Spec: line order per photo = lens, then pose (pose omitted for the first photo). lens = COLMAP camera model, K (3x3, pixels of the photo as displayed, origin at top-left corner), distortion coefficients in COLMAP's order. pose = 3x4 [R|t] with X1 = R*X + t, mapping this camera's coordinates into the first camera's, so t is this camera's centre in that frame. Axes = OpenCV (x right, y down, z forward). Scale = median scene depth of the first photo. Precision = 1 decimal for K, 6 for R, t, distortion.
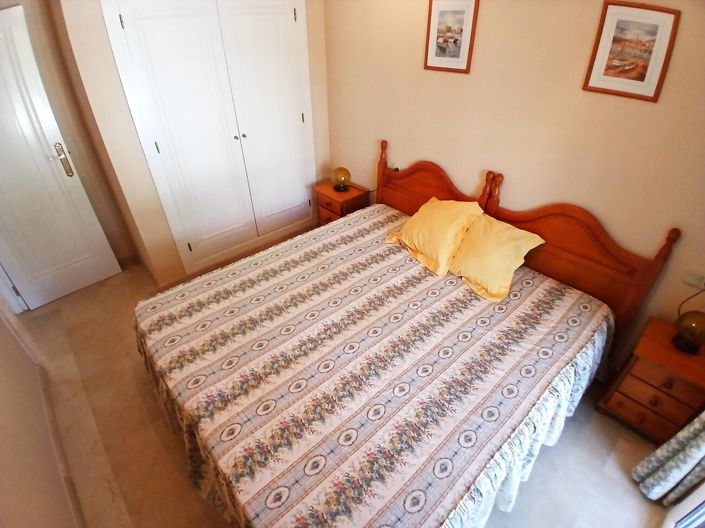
lens RADIAL K [[349.9, 0, 353.3], [0, 349.9, 271.3], [0, 0, 1]] dist [0.008545, -0.046742]
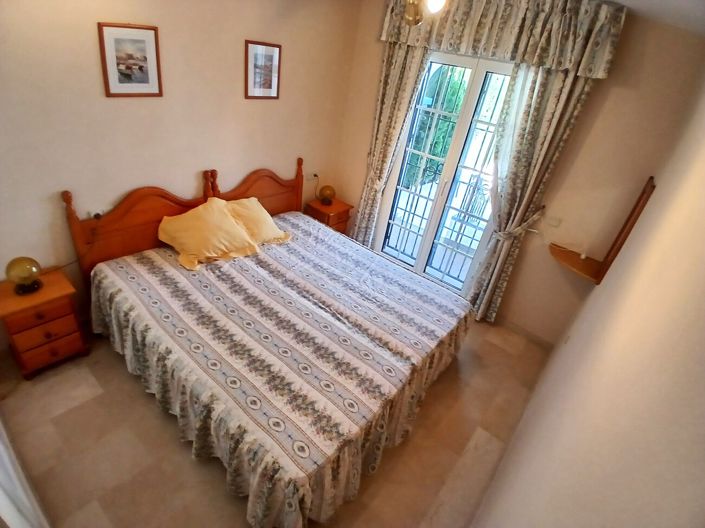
lens RADIAL K [[349.5, 0, 353.6], [0, 349.5, 269.8], [0, 0, 1]] dist [0.002665, -0.043943]
pose [[-0.149177, -0.532279, 0.833322, -0.940010], [0.450340, 0.713703, 0.536490, -0.489892], [-0.880307, 0.455310, 0.133239, 0.577197]]
